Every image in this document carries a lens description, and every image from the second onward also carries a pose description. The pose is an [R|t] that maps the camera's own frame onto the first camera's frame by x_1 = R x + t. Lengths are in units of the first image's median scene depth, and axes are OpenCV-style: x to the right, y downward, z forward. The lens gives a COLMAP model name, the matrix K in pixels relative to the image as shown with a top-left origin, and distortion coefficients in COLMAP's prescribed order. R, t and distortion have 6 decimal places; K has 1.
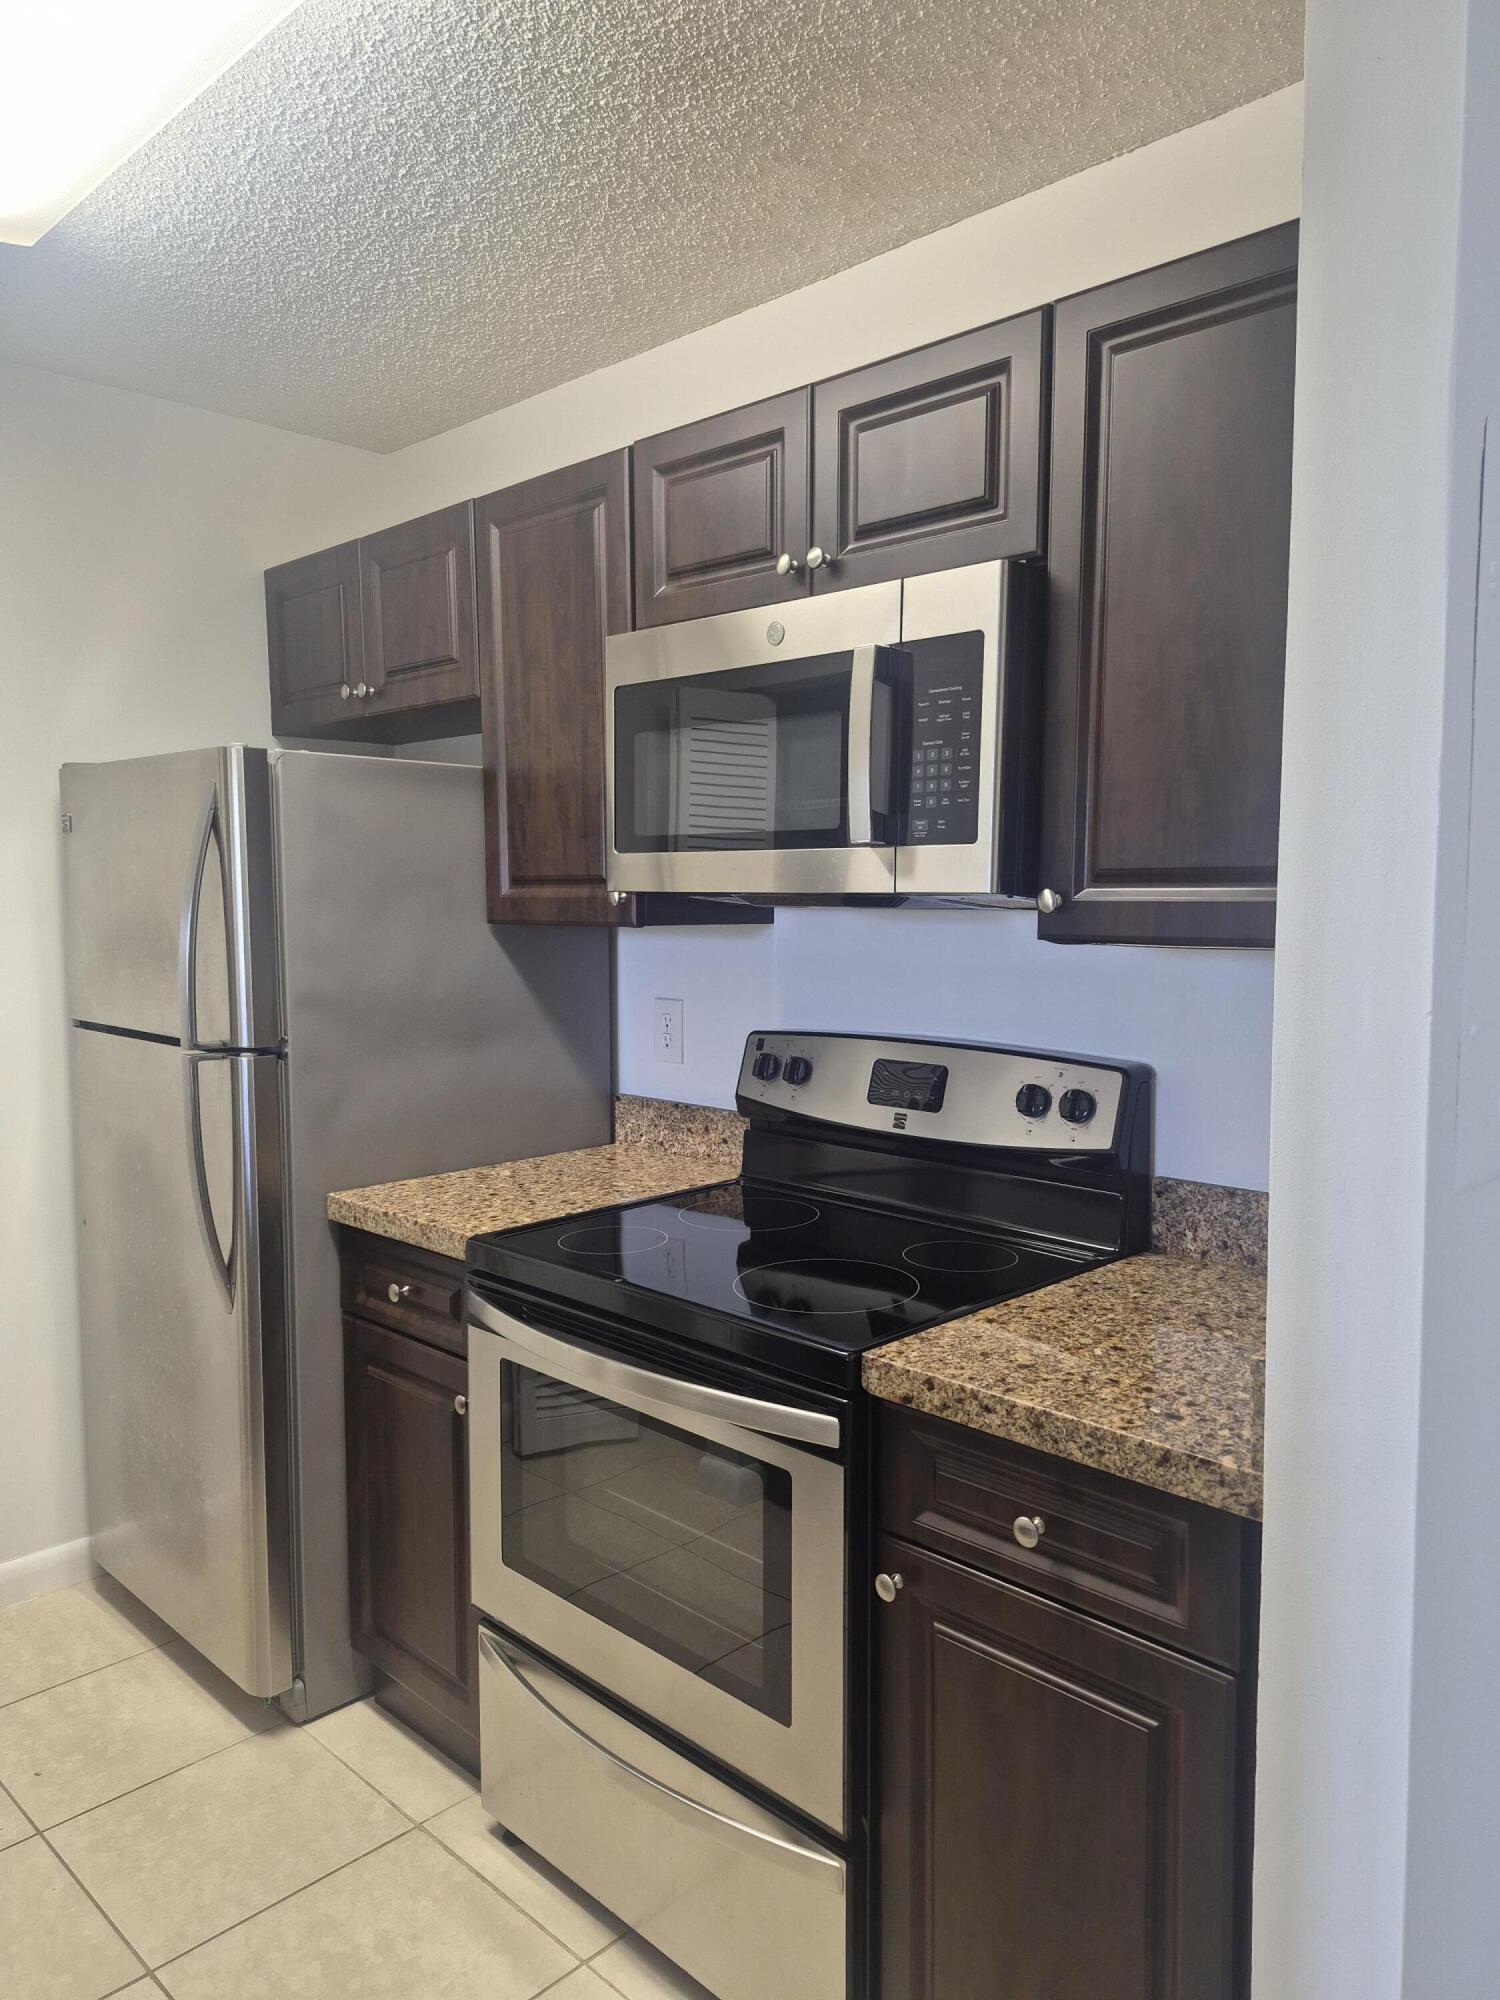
lens RADIAL K [[1404.1, 0, 750.0], [0, 1404.1, 1000.0], [0, 0, 1]] dist [0.001007, 0.000723]
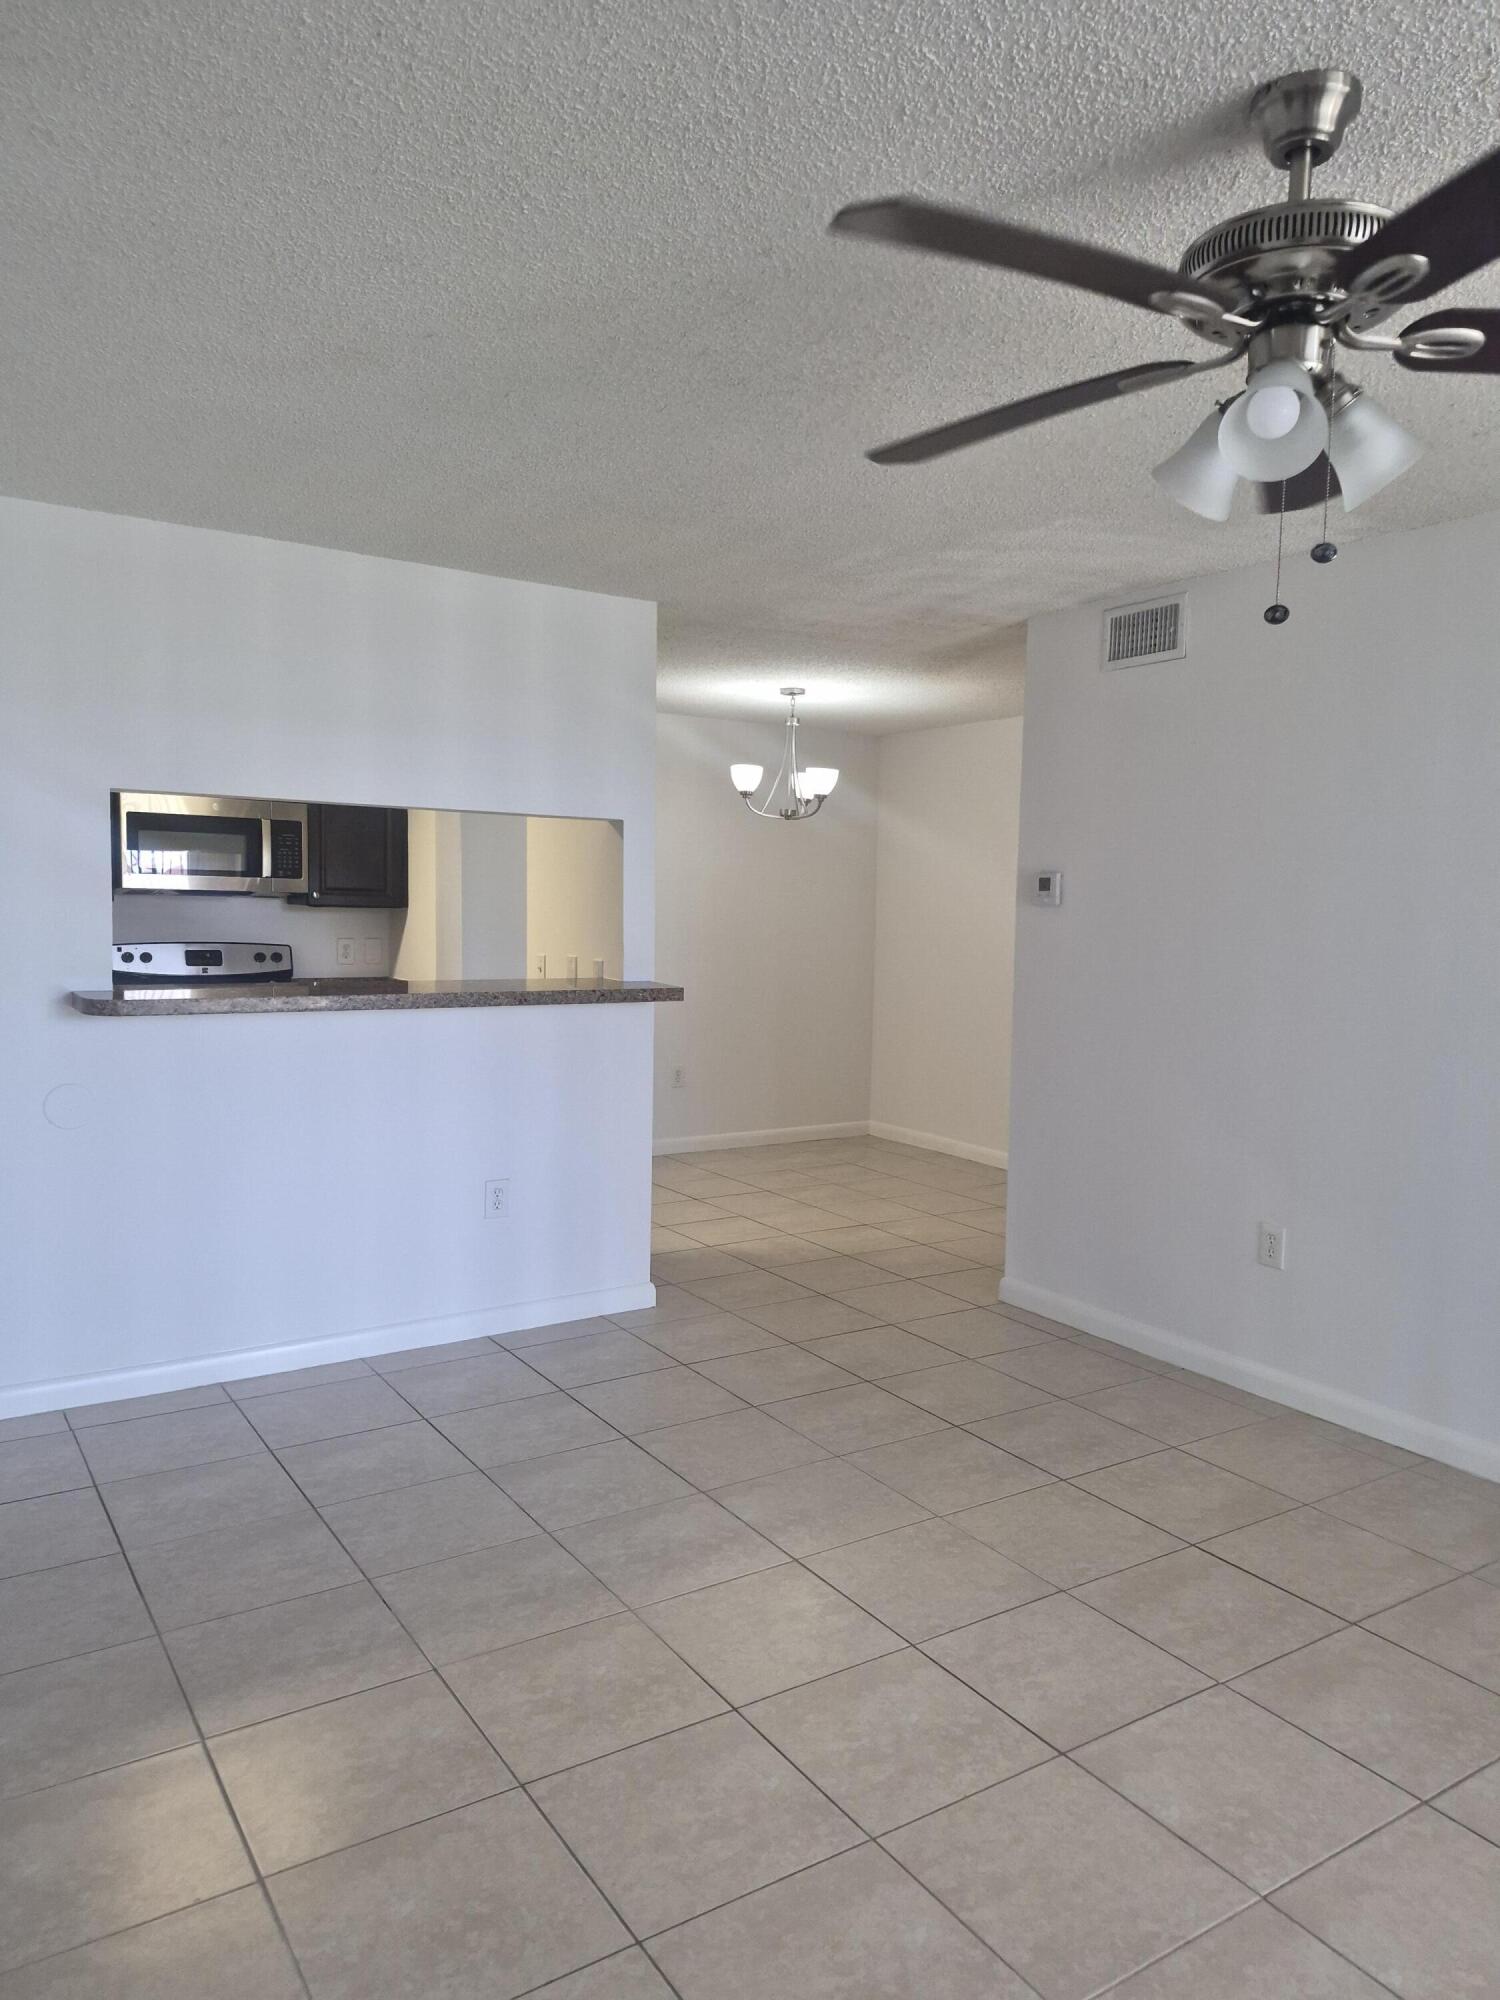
lens RADIAL K [[1404.1, 0, 750.0], [0, 1404.1, 1000.0], [0, 0, 1]] dist [0.001007, 0.000723]
pose [[0.218914, -0.067273, 0.973422, -2.445348], [0.059705, 0.996675, 0.055452, 0.054250], [-0.973916, 0.045979, 0.222203, -0.708834]]
